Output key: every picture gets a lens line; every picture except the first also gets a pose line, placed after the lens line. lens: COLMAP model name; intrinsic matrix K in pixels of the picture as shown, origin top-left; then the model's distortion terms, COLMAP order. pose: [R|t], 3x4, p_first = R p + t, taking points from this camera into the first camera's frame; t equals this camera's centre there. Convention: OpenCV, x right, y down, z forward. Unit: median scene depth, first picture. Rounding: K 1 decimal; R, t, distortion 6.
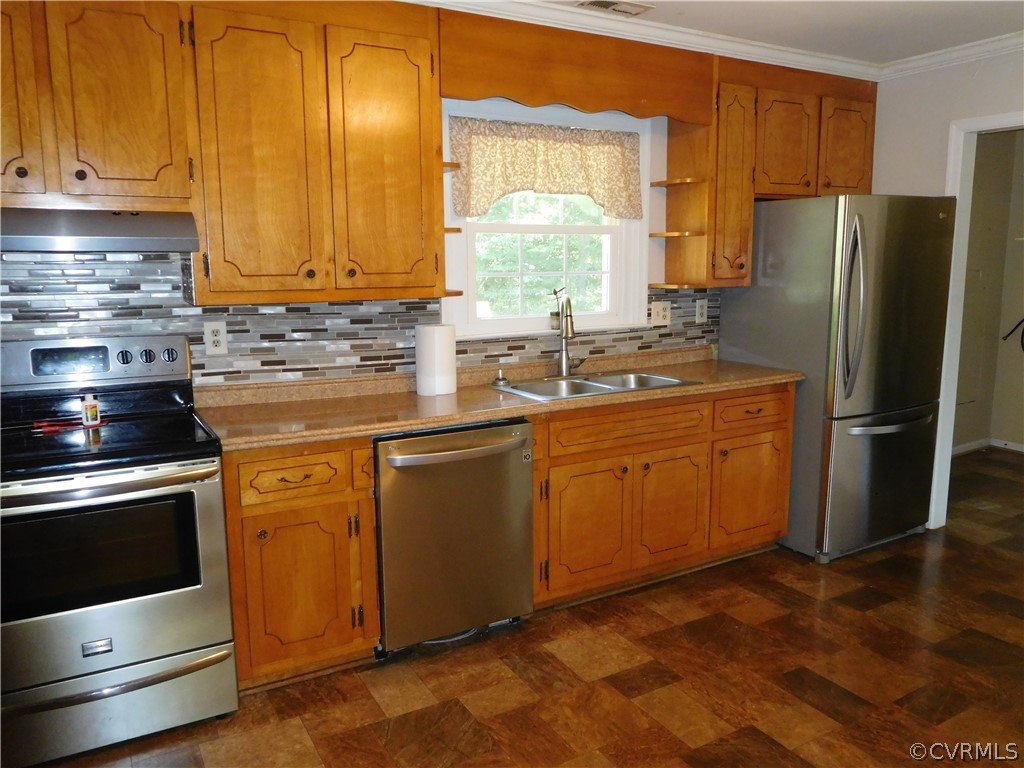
lens RADIAL K [[768.4, 0, 516.8], [0, 768.4, 384.9], [0, 0, 1]] dist [-0.022346, 0.004230]
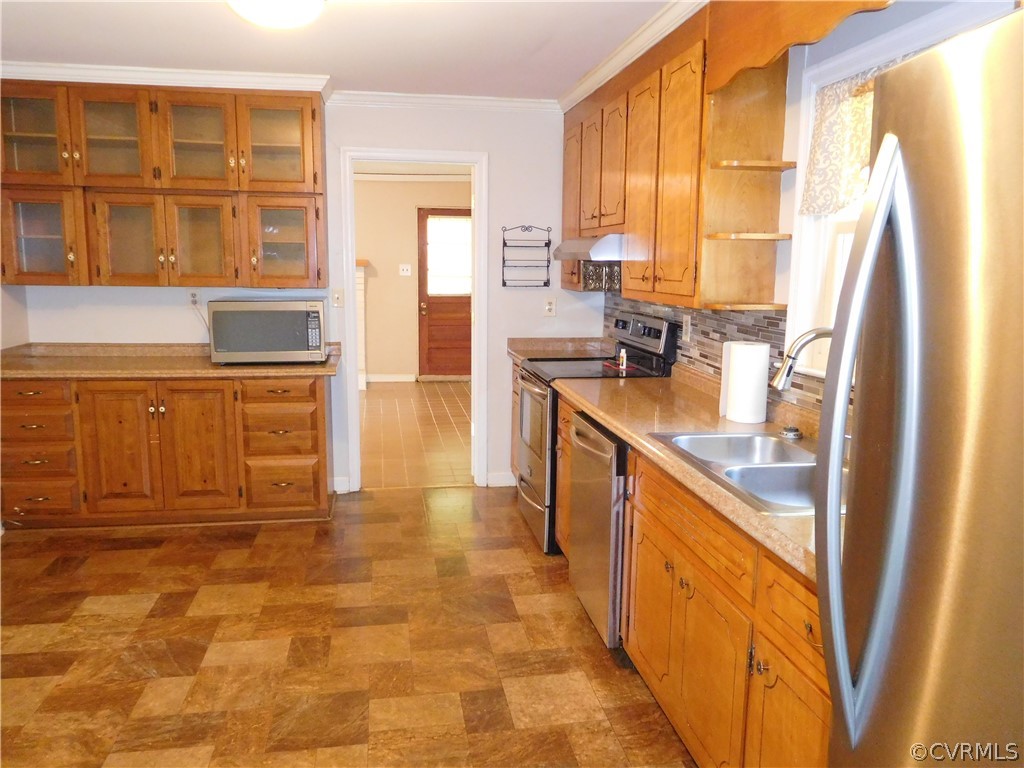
lens RADIAL K [[776.5, 0, 512.0], [0, 776.5, 384.0], [0, 0, 1]] dist [-0.012809, -0.002521]
pose [[-0.359756, 0.142621, -0.922082, 0.879019], [-0.158867, 0.964455, 0.211159, -0.189986], [0.919422, 0.222454, -0.324311, 1.123455]]
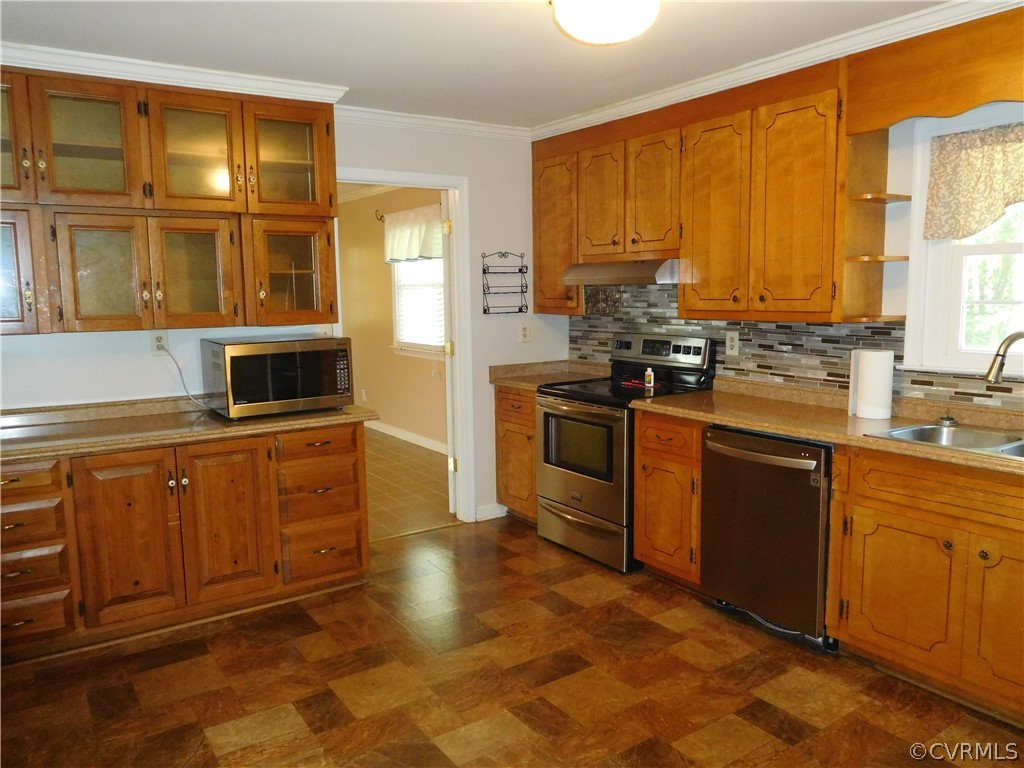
lens RADIAL K [[768.4, 0, 516.8], [0, 768.4, 384.9], [0, 0, 1]] dist [-0.022346, 0.004230]
pose [[0.065028, 0.124770, -0.990052, 0.936678], [-0.142338, 0.983167, 0.114553, -0.087251], [0.987680, 0.133472, 0.081693, 0.486553]]
